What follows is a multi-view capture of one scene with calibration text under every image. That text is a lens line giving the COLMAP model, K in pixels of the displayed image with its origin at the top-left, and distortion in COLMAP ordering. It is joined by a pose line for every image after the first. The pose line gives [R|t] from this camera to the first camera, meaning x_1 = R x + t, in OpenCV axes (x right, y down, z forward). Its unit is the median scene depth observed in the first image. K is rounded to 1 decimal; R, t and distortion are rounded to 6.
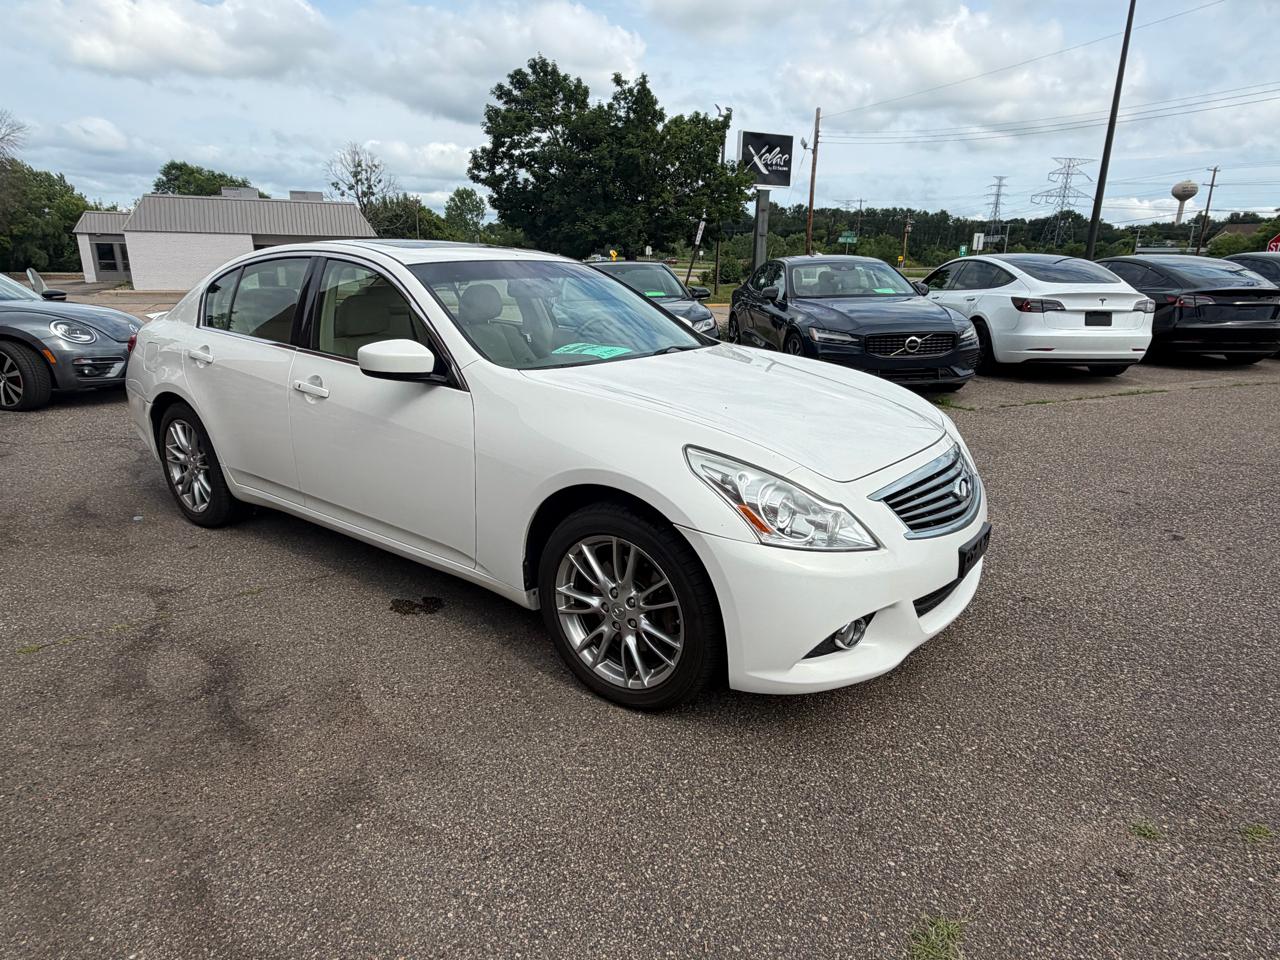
lens RADIAL K [[750.8, 0, 643.2], [0, 750.8, 484.0], [0, 0, 1]] dist [0.019181, -0.008283]
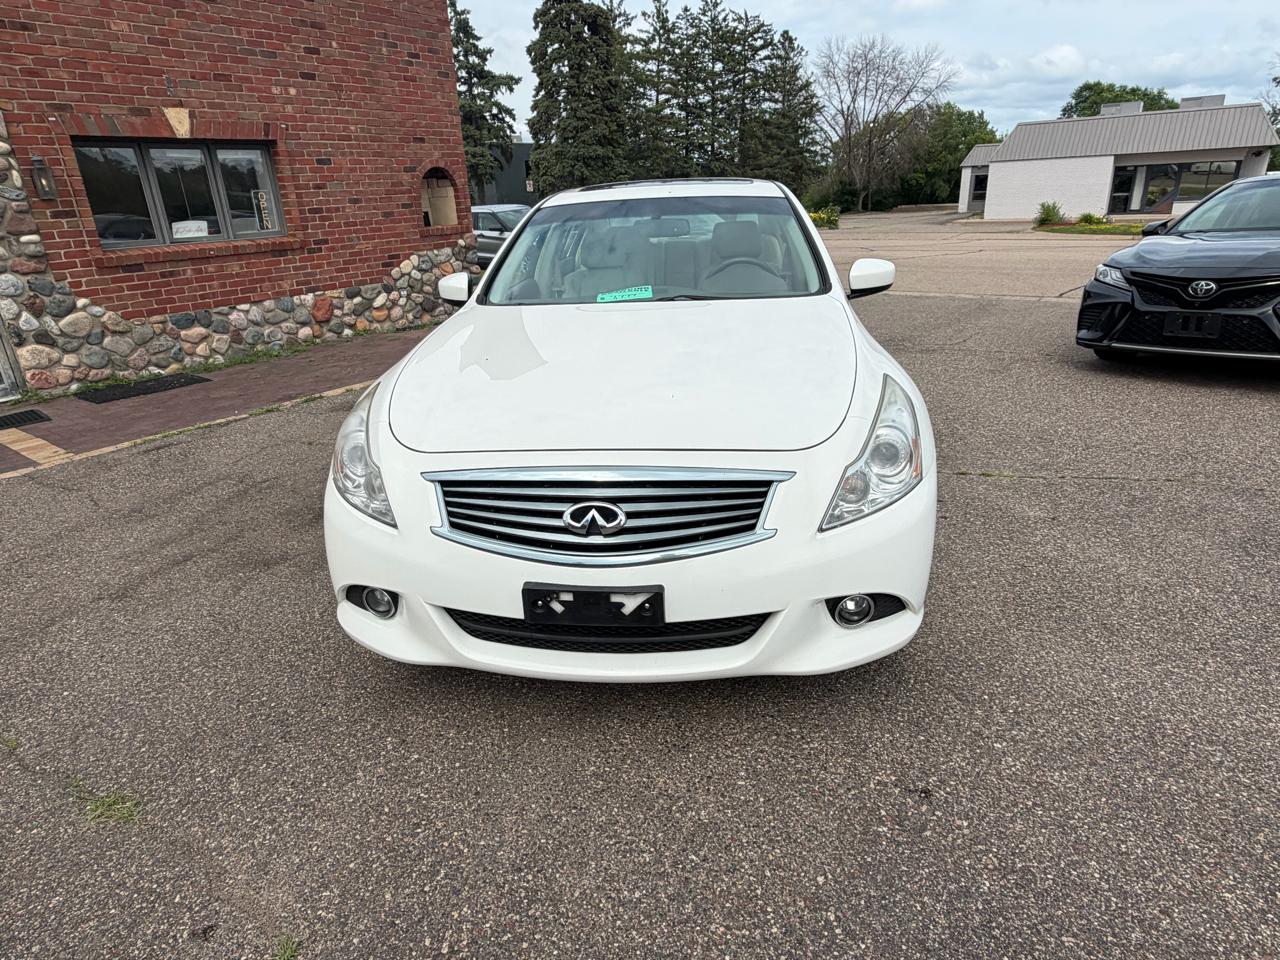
lens RADIAL K [[750.8, 0, 635.2], [0, 750.8, 482.2], [0, 0, 1]] dist [0.019181, -0.008283]
pose [[0.503901, 0.276312, -0.818374, 0.112983], [-0.204821, 0.958654, 0.197561, -0.019584], [0.839126, 0.068069, 0.539661, 0.070871]]
